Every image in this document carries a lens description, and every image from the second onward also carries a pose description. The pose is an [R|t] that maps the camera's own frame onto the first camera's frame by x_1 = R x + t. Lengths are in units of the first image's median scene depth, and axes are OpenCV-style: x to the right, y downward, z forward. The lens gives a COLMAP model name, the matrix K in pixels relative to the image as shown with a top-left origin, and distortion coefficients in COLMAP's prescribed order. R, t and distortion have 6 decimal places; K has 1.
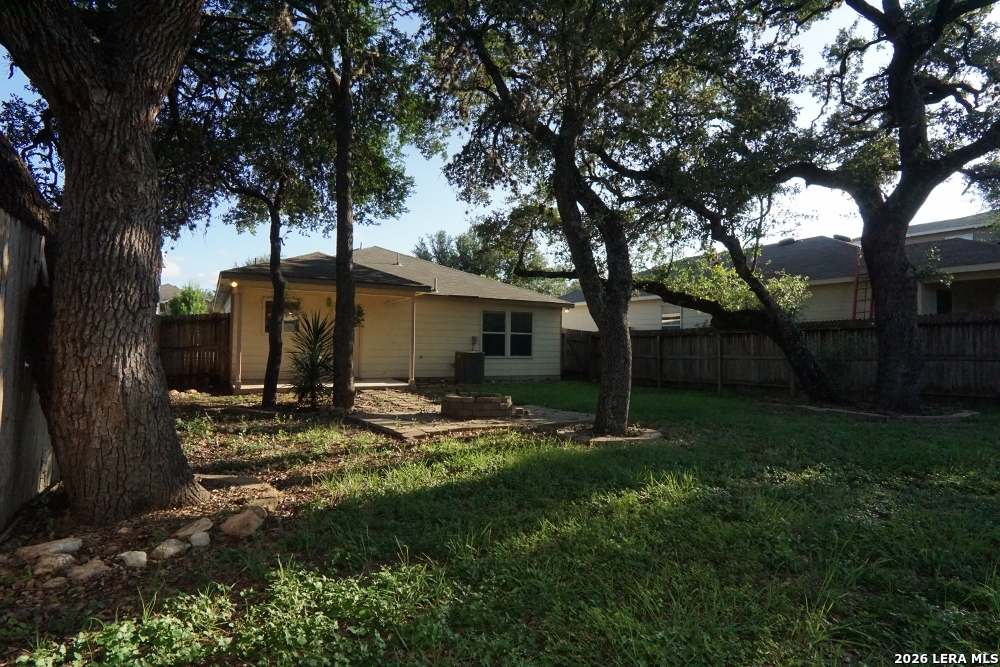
lens RADIAL K [[532.6, 0, 501.5], [0, 532.6, 331.7], [0, 0, 1]] dist [-0.035538, 0.010824]
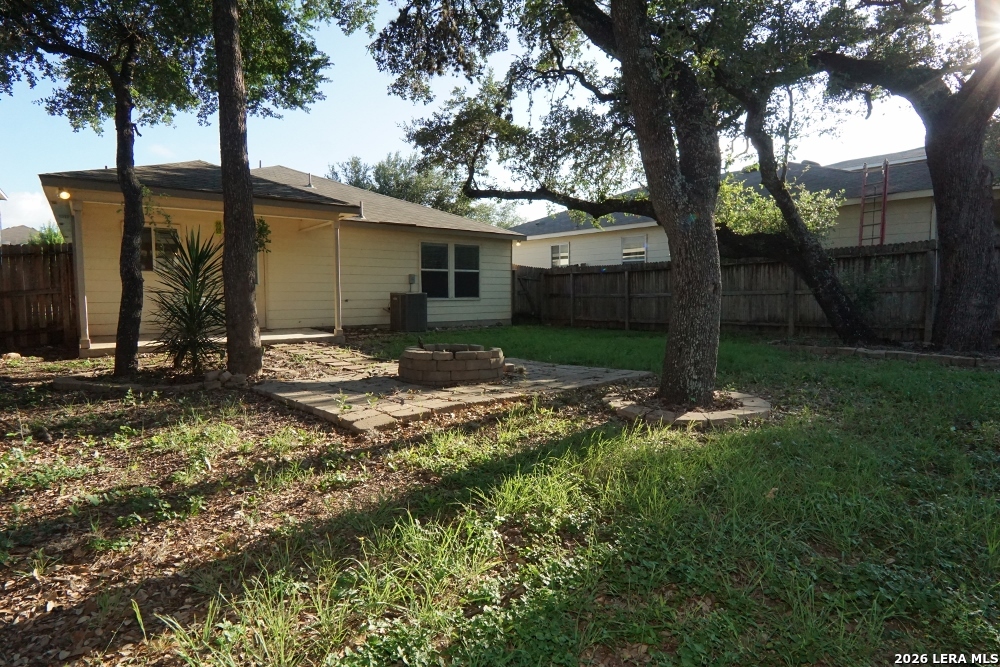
lens RADIAL K [[532.6, 0, 501.5], [0, 532.6, 331.7], [0, 0, 1]] dist [-0.035538, 0.010824]
pose [[0.987061, -0.028757, 0.157743, -0.071300], [0.012762, 0.994755, 0.101488, 0.024062], [-0.159835, -0.098162, 0.982251, 0.259062]]
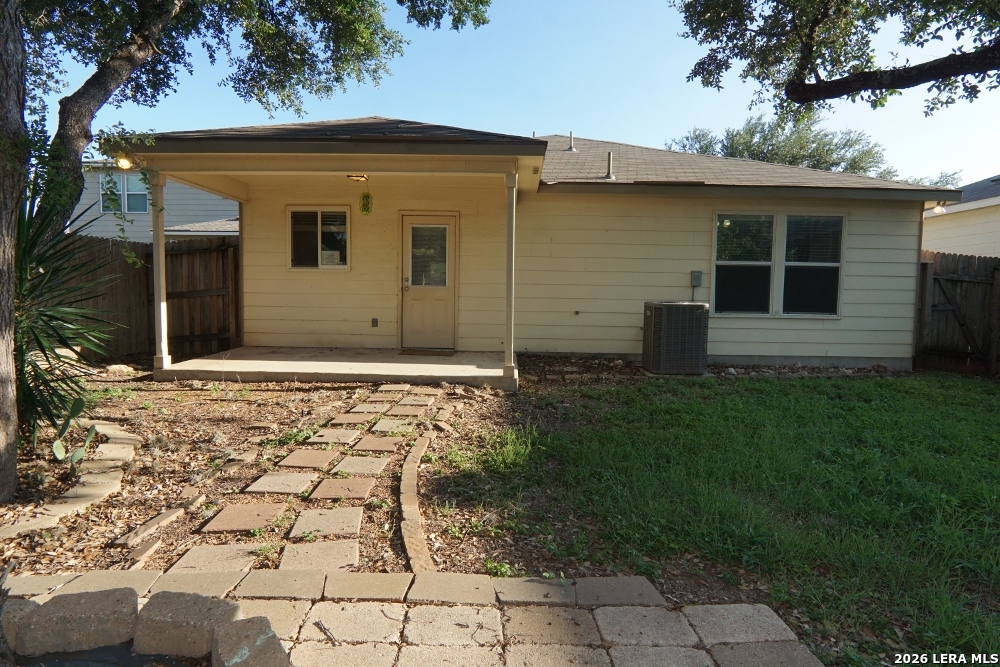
lens RADIAL K [[532.6, 0, 501.5], [0, 532.6, 331.7], [0, 0, 1]] dist [-0.035538, 0.010824]
pose [[0.860080, 0.032492, -0.509124, 0.064593], [0.011705, 0.996450, 0.083367, 0.033276], [0.510025, -0.077661, 0.856646, 0.778065]]
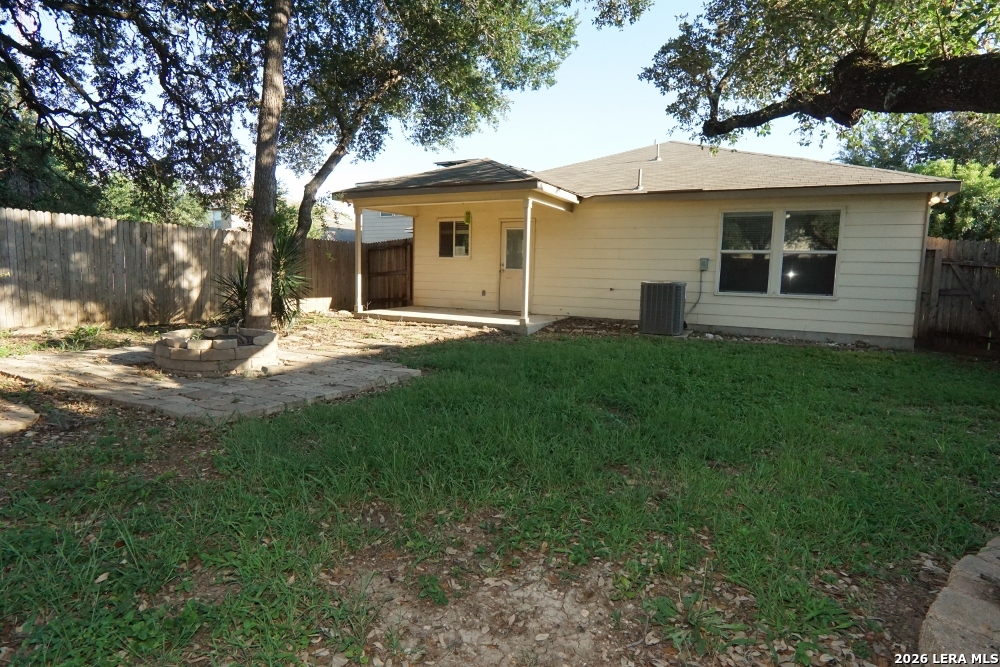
lens RADIAL K [[532.6, 0, 501.5], [0, 532.6, 331.7], [0, 0, 1]] dist [-0.035538, 0.010824]
pose [[0.533641, 0.089156, -0.840998, 0.519353], [0.004216, 0.994135, 0.108066, 0.039869], [0.845700, -0.061214, 0.530136, 0.750034]]
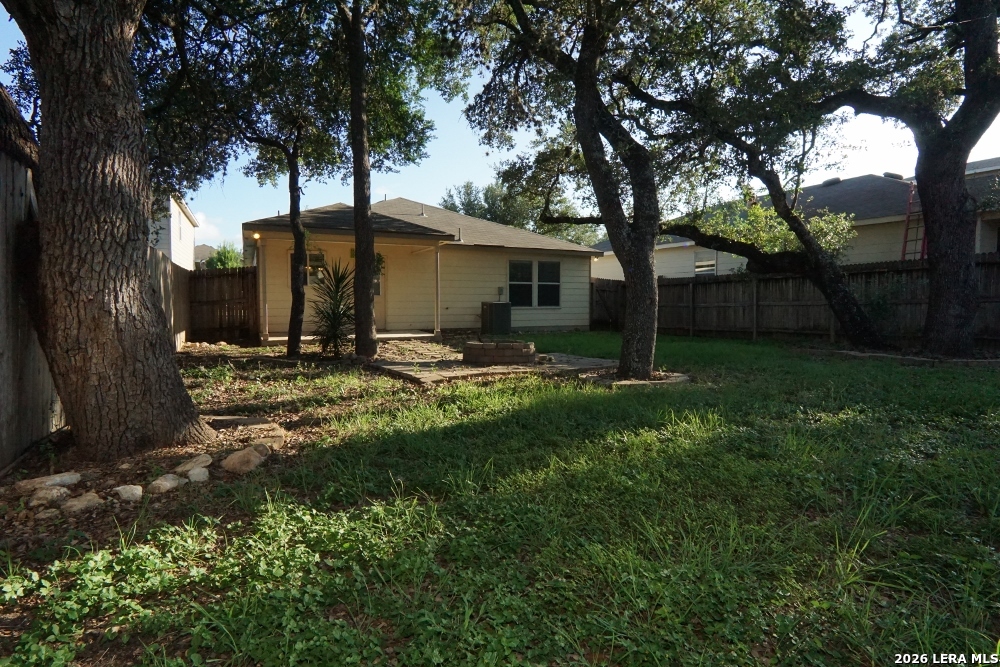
lens RADIAL K [[532.6, 0, 501.5], [0, 532.6, 331.7], [0, 0, 1]] dist [-0.035538, 0.010824]
pose [[0.998083, -0.010874, -0.060929, 0.014676], [0.015893, 0.996464, 0.082498, 0.016201], [0.059816, -0.083308, 0.994727, 0.022668]]
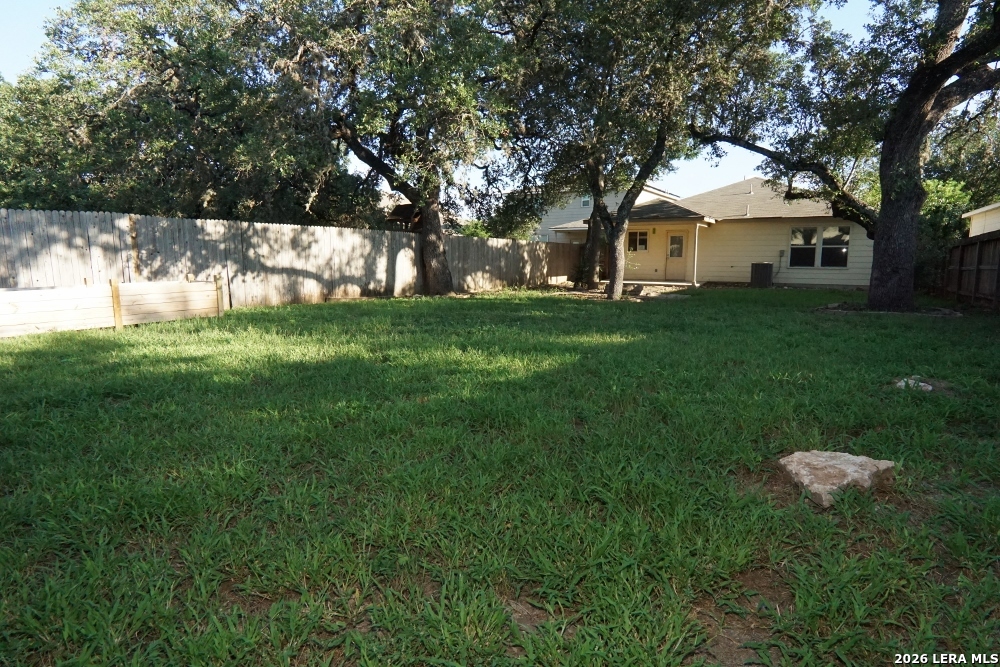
lens RADIAL K [[532.6, 0, 501.5], [0, 532.6, 331.7], [0, 0, 1]] dist [-0.035538, 0.010824]
pose [[0.471119, 0.107873, -0.875449, 1.110157], [0.031596, 0.989793, 0.138966, 0.008457], [0.881504, -0.093130, 0.462902, -0.209017]]
